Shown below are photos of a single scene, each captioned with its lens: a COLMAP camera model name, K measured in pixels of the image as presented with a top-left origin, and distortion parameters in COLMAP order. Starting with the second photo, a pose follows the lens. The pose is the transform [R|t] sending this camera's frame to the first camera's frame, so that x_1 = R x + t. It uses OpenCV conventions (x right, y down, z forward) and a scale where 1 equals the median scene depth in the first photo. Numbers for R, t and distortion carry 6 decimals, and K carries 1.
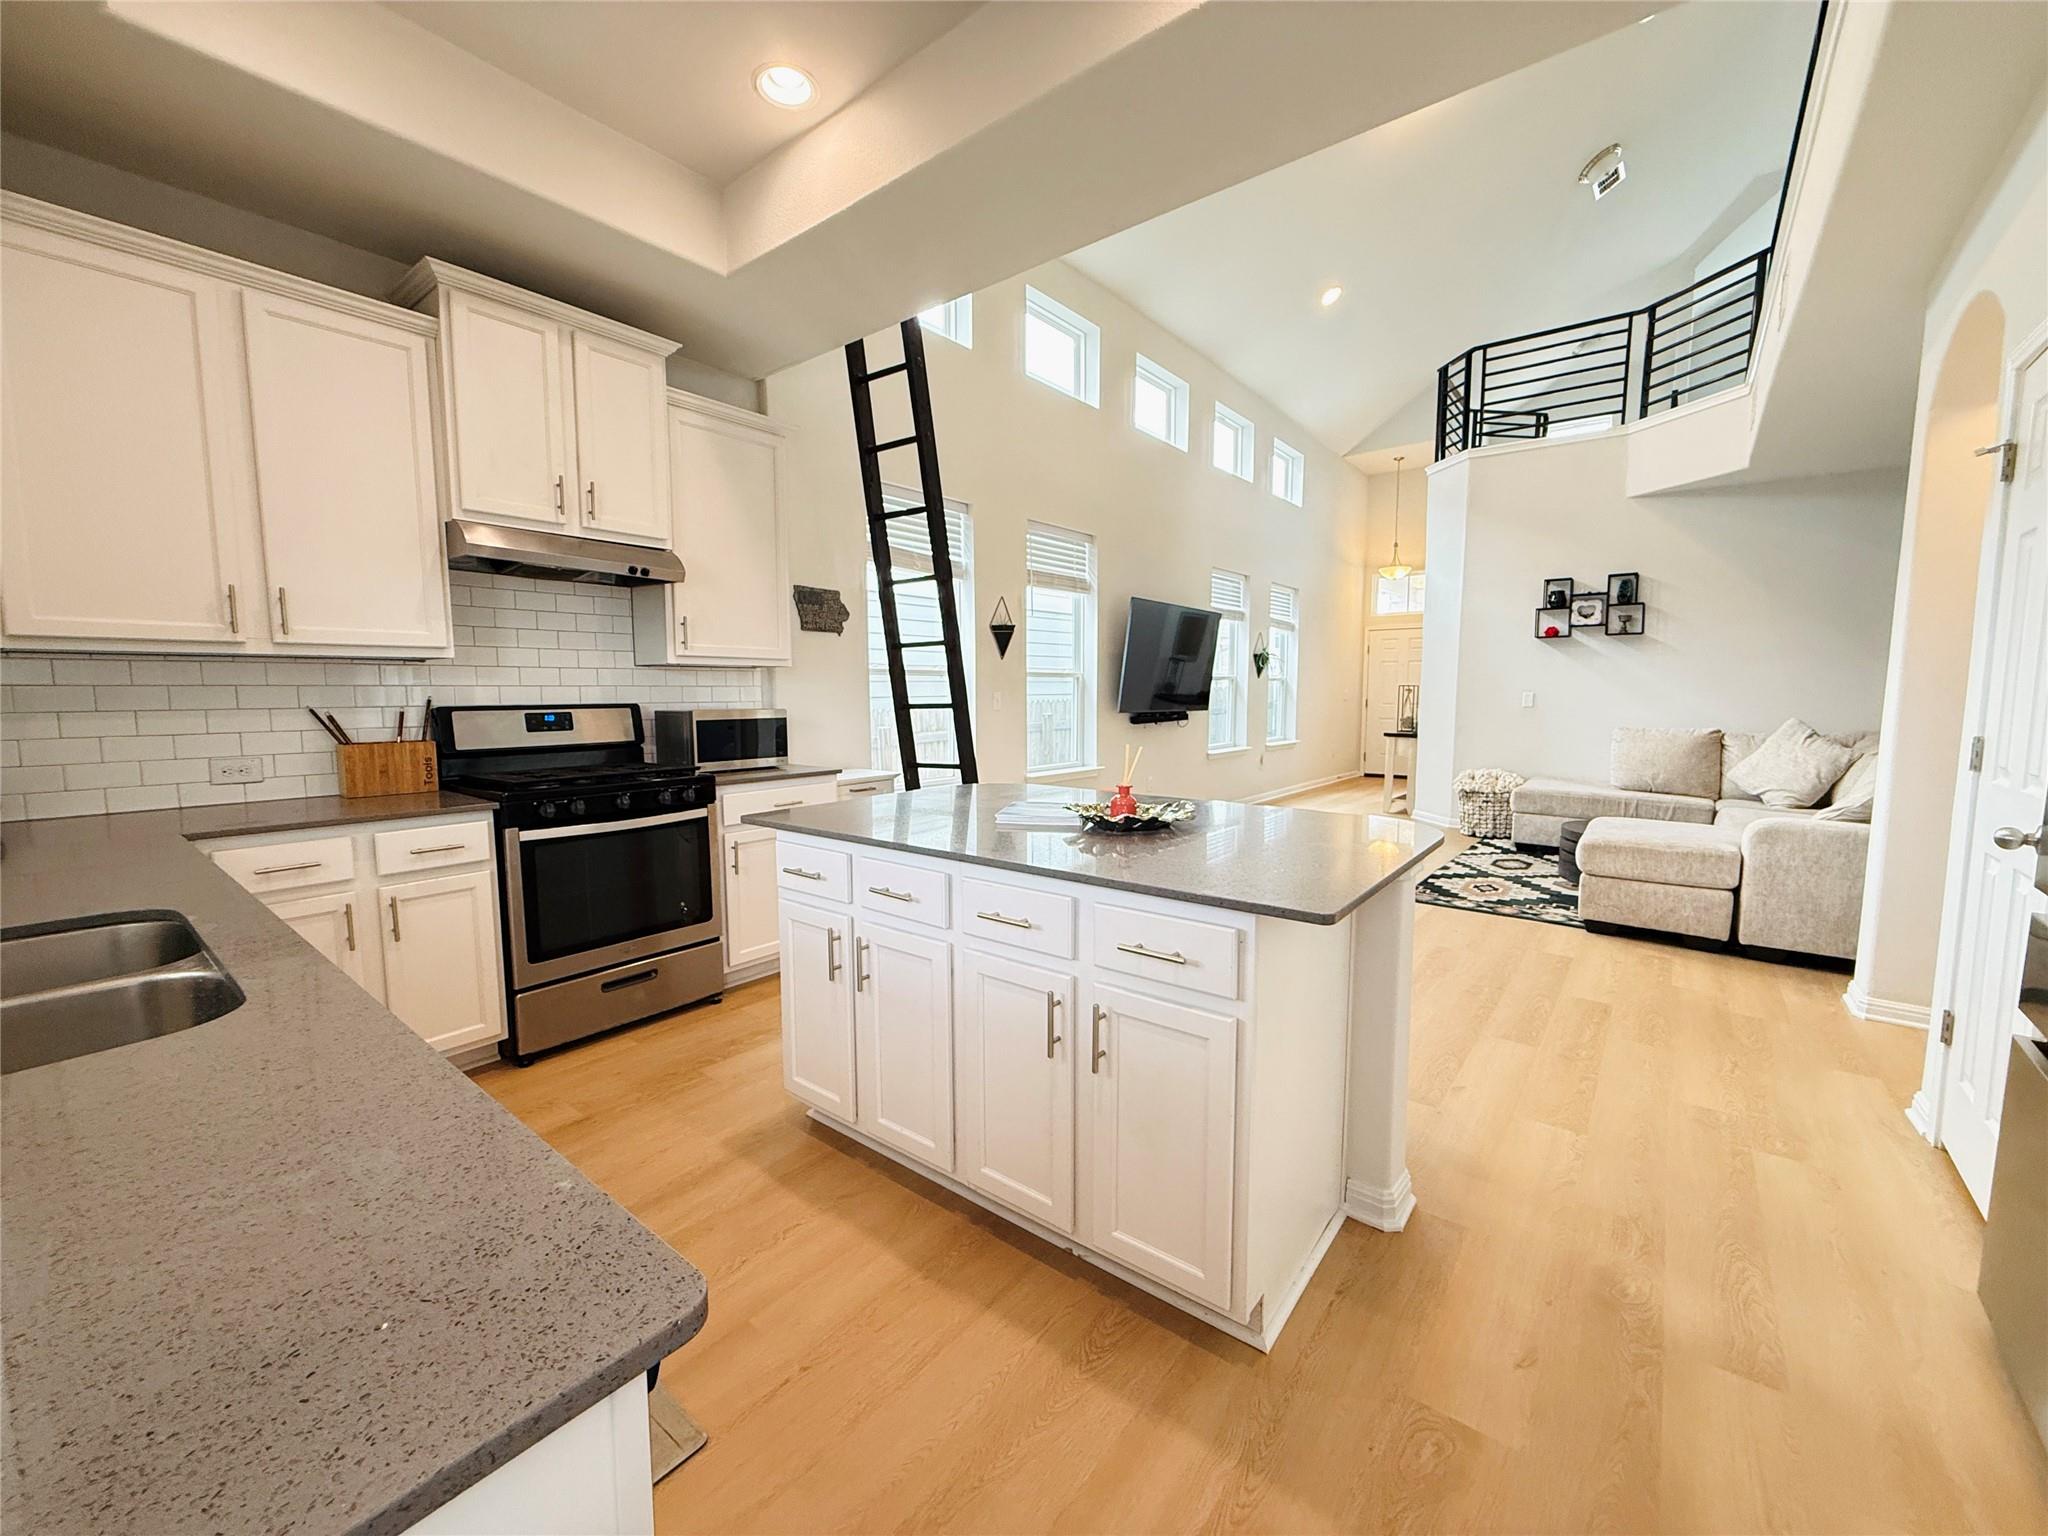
lens RADIAL K [[812.7, 0, 1018.5], [0, 812.7, 761.9], [0, 0, 1]] dist [0.003151, -0.001995]
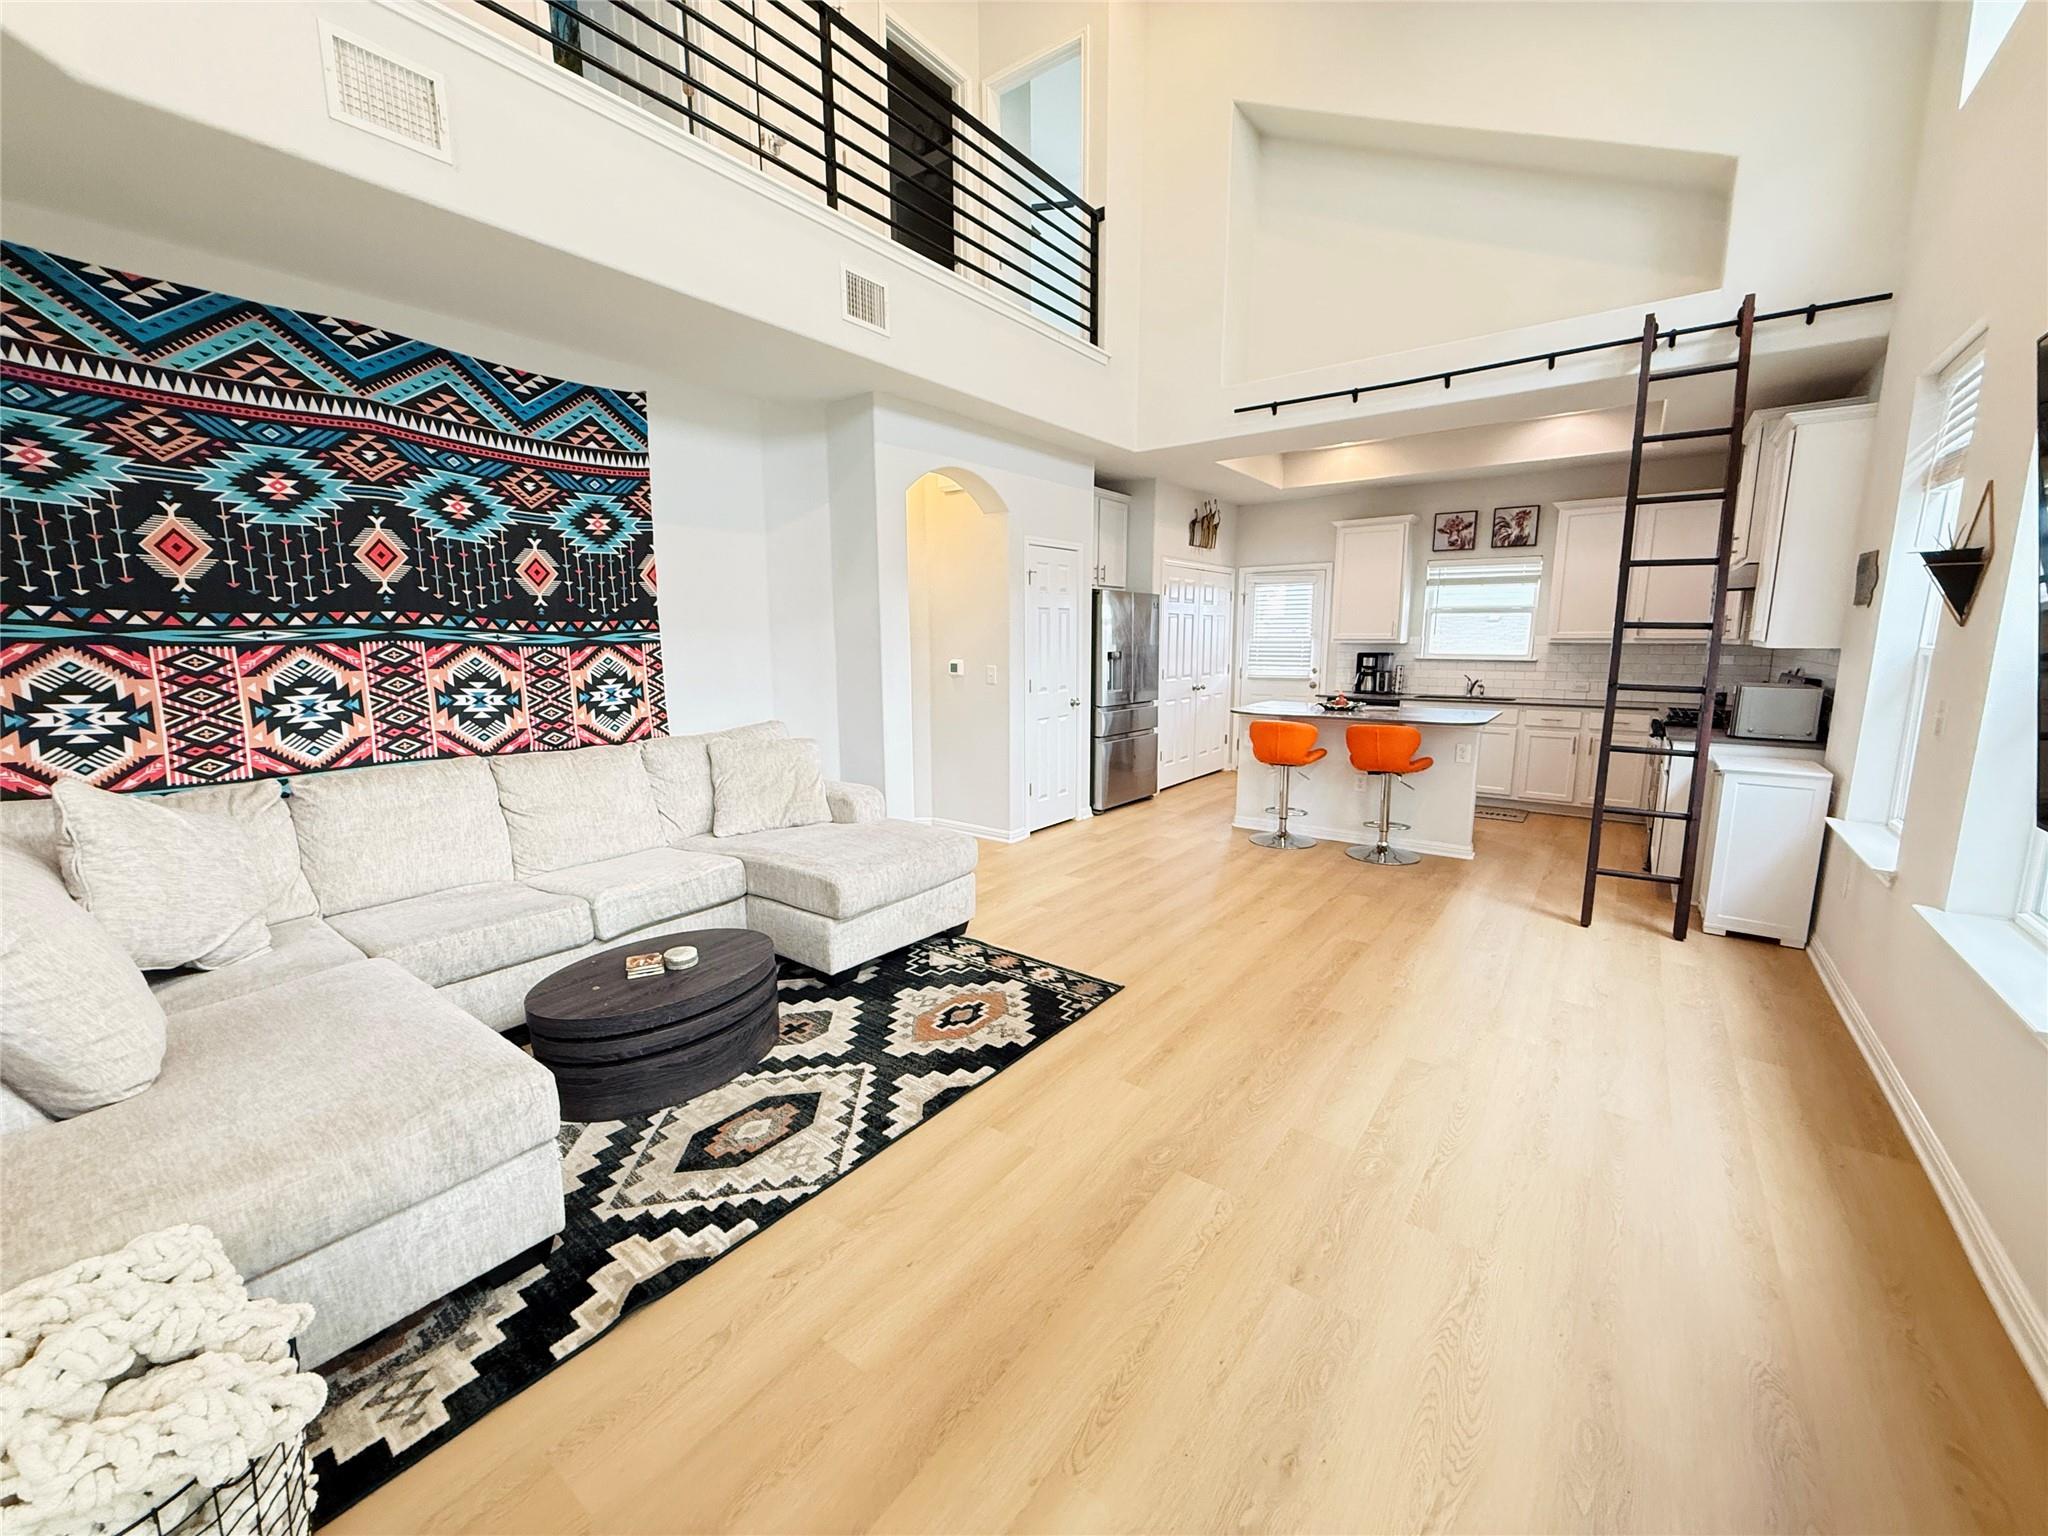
lens RADIAL K [[812.7, 0, 1018.7], [0, 812.7, 764.2], [0, 0, 1]] dist [0.003151, -0.001995]
pose [[-0.999447, 0.008983, -0.032025, 0.846988], [0.000833, 0.969293, 0.245908, -0.271294], [0.033250, 0.245746, -0.968764, 2.374648]]
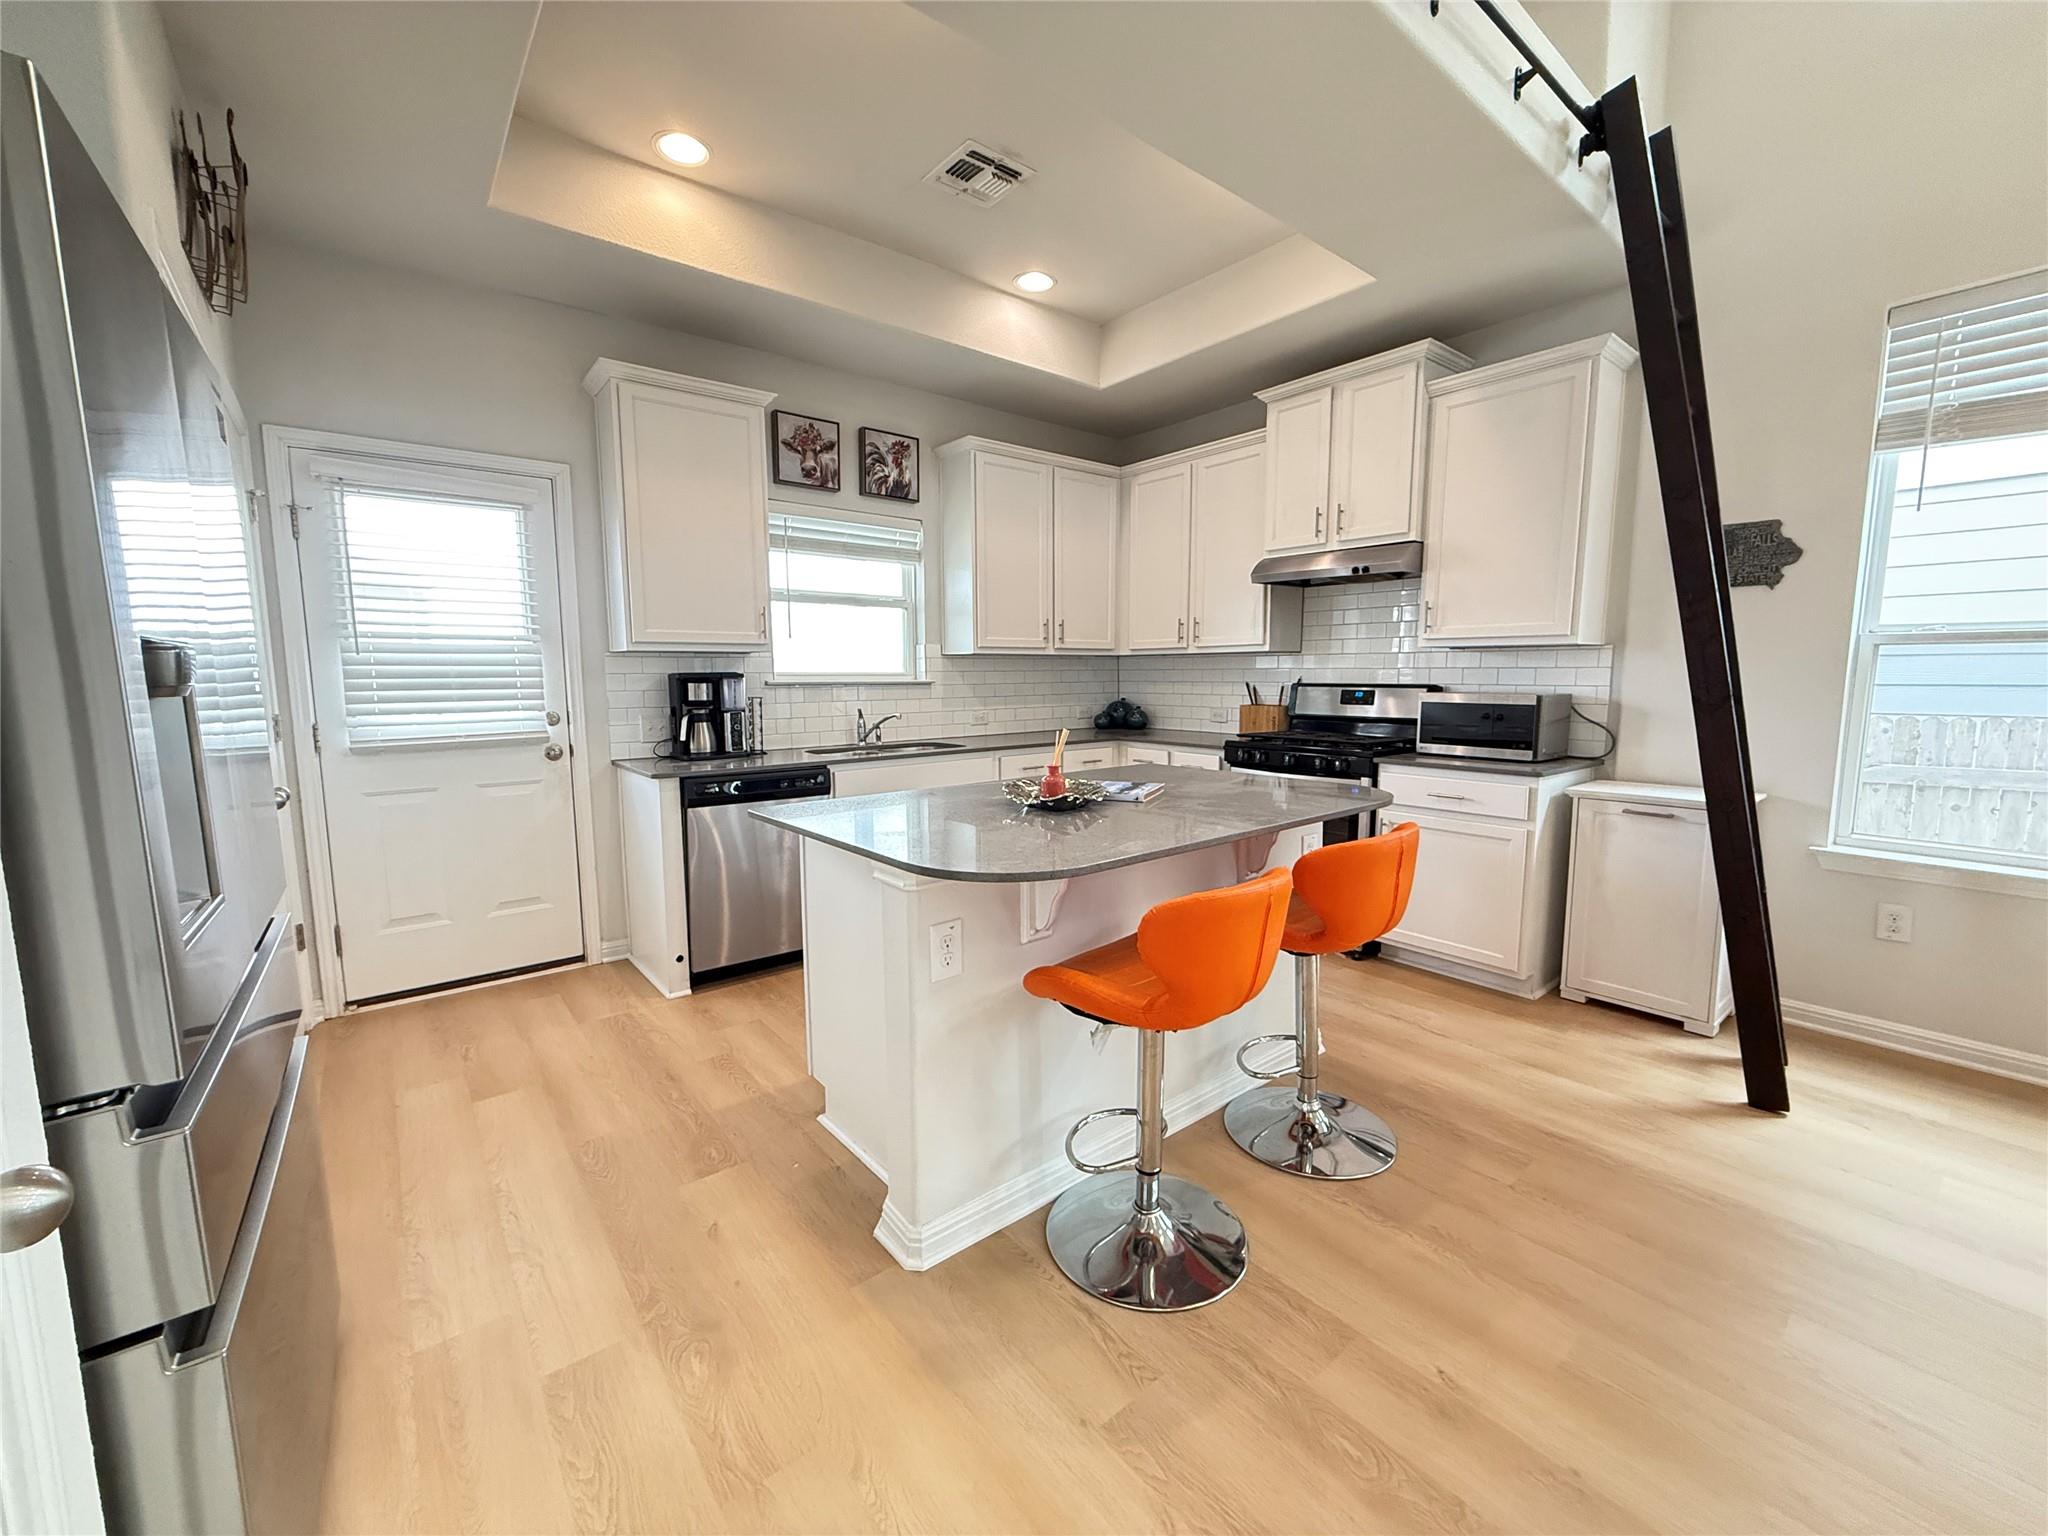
lens RADIAL K [[812.7, 0, 1016.1], [0, 812.7, 764.2], [0, 0, 1]] dist [0.003151, -0.001995]
pose [[-0.218439, 0.114026, -0.969166, 0.751977], [-0.083290, 0.987347, 0.134938, -0.071755], [0.972290, 0.110198, -0.206178, 0.746582]]
